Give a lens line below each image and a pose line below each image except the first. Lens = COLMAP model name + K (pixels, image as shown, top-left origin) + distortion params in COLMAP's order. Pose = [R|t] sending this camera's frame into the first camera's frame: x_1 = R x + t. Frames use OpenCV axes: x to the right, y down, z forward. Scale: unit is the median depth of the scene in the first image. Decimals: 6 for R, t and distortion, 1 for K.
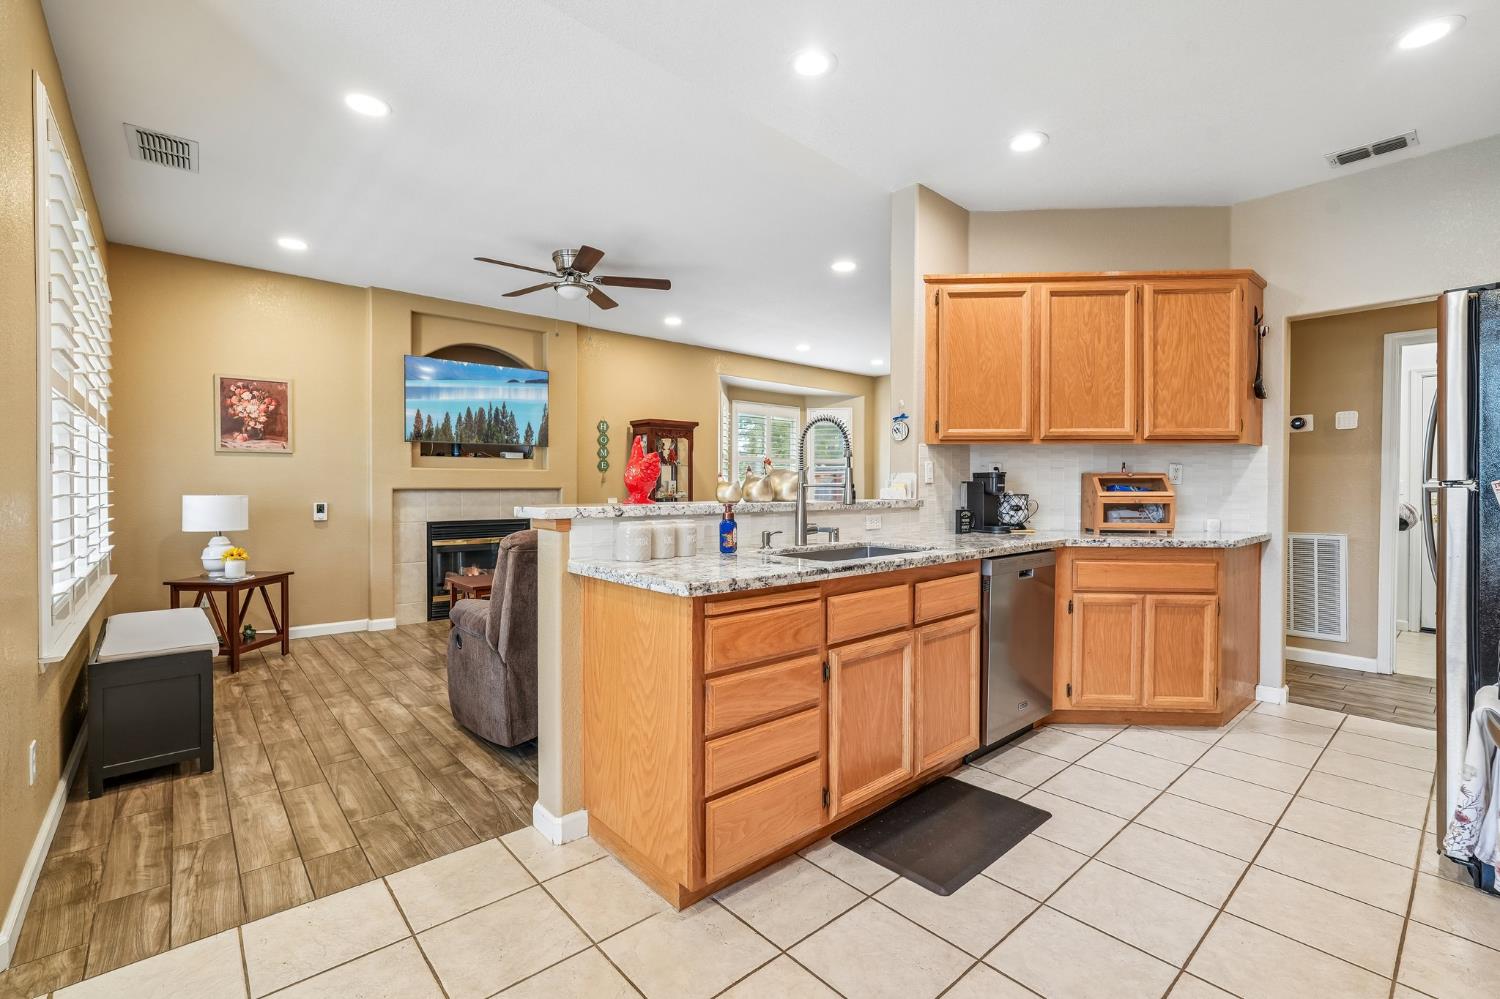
lens RADIAL K [[660.6, 0, 750.0], [0, 660.6, 499.5], [0, 0, 1]] dist [-0.000739, 0.000240]
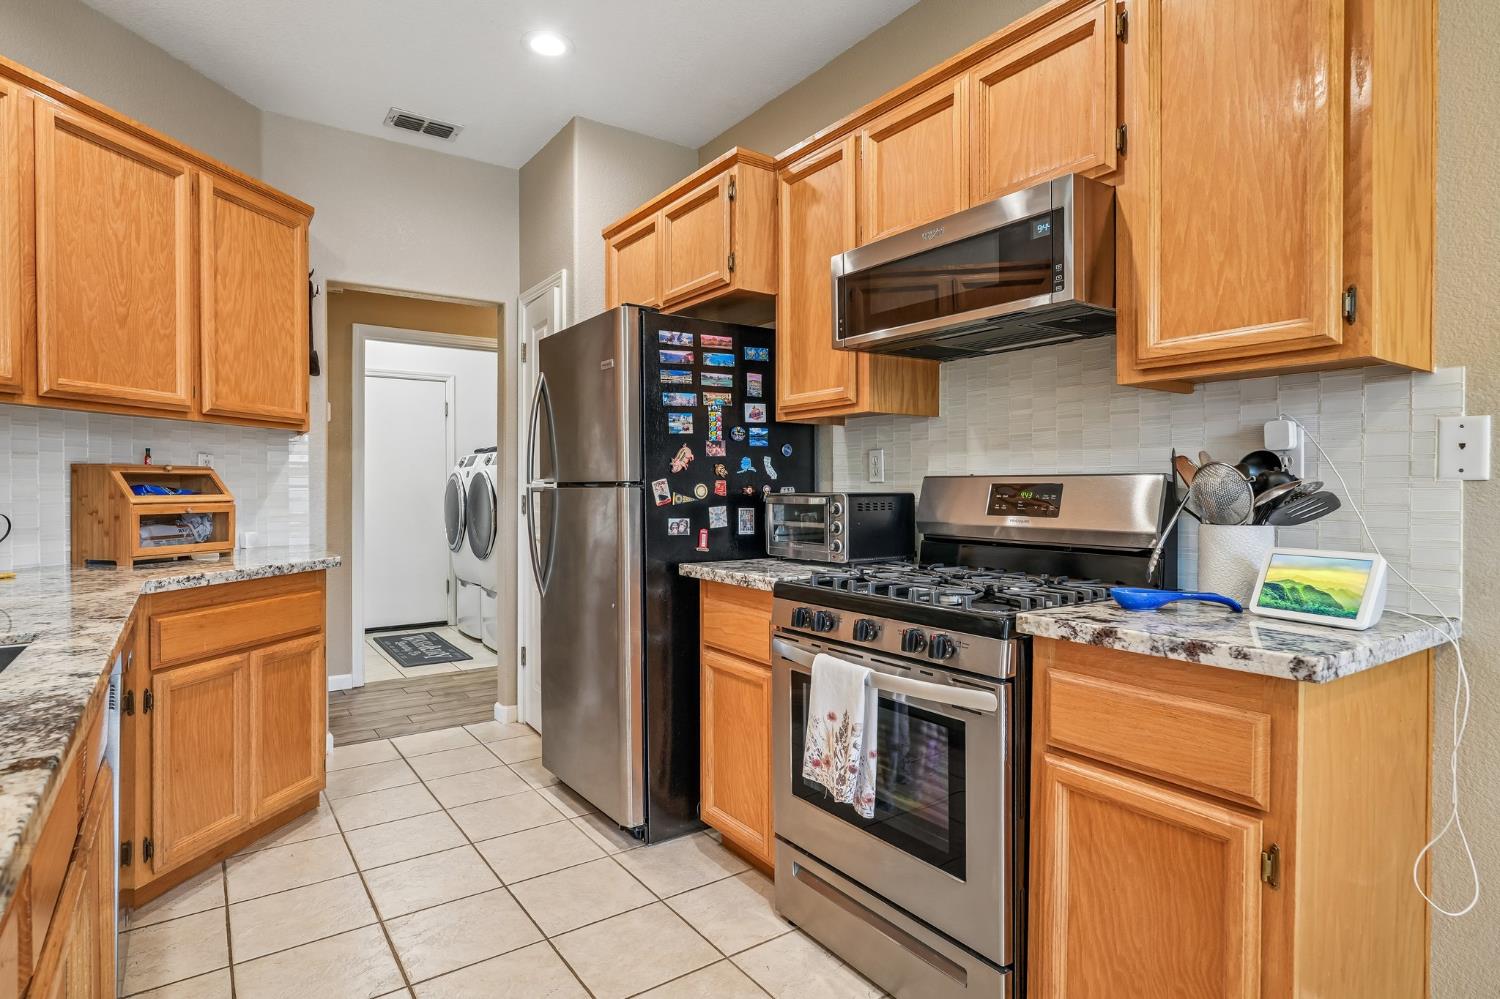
lens RADIAL K [[805.7, 0, 750.0], [0, 805.7, 499.5], [0, 0, 1]] dist [-0.000088, -0.000278]
pose [[0.100135, -0.016700, 0.994834, -0.136656], [0.019881, 0.999693, 0.014781, -0.008591], [-0.994775, 0.018298, 0.100436, 0.394300]]
